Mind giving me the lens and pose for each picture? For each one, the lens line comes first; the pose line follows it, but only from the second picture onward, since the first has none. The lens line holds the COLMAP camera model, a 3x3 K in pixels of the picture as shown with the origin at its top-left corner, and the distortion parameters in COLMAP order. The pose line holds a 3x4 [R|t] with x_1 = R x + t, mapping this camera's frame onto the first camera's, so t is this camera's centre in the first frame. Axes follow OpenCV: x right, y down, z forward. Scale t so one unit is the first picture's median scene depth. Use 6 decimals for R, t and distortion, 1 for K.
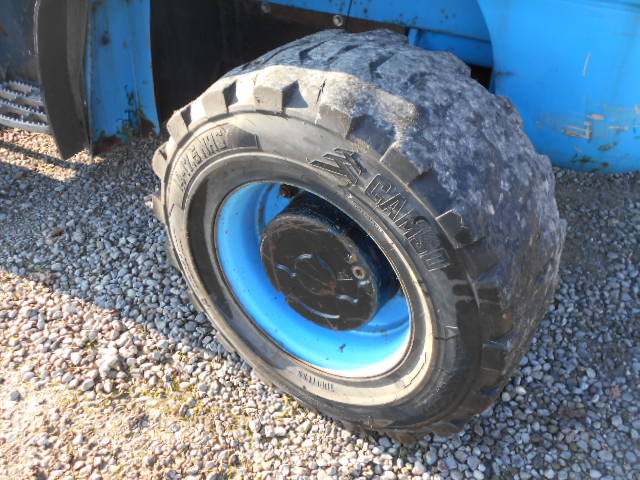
lens RADIAL K [[620.5, 0, 323.6], [0, 620.5, 240.1], [0, 0, 1]] dist [-0.012602, -0.004643]
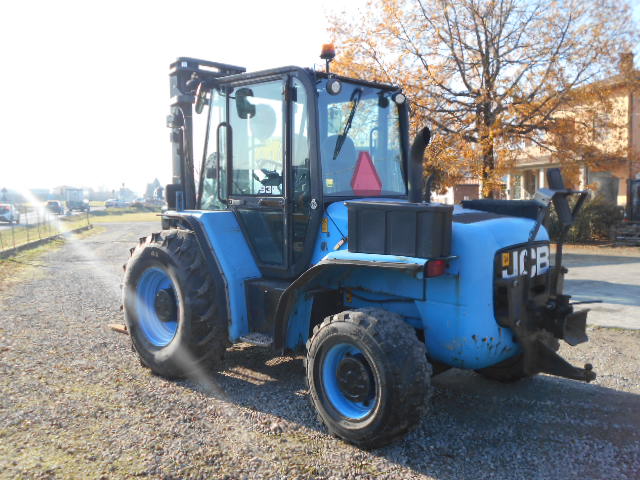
lens RADIAL K [[620.5, 0, 323.6], [0, 620.5, 240.1], [0, 0, 1]] dist [-0.012602, -0.004643]
pose [[0.972110, 0.029043, -0.232719, 0.514160], [-0.151750, 0.834471, -0.529745, 1.063983], [0.178813, 0.550286, 0.815605, -1.794481]]
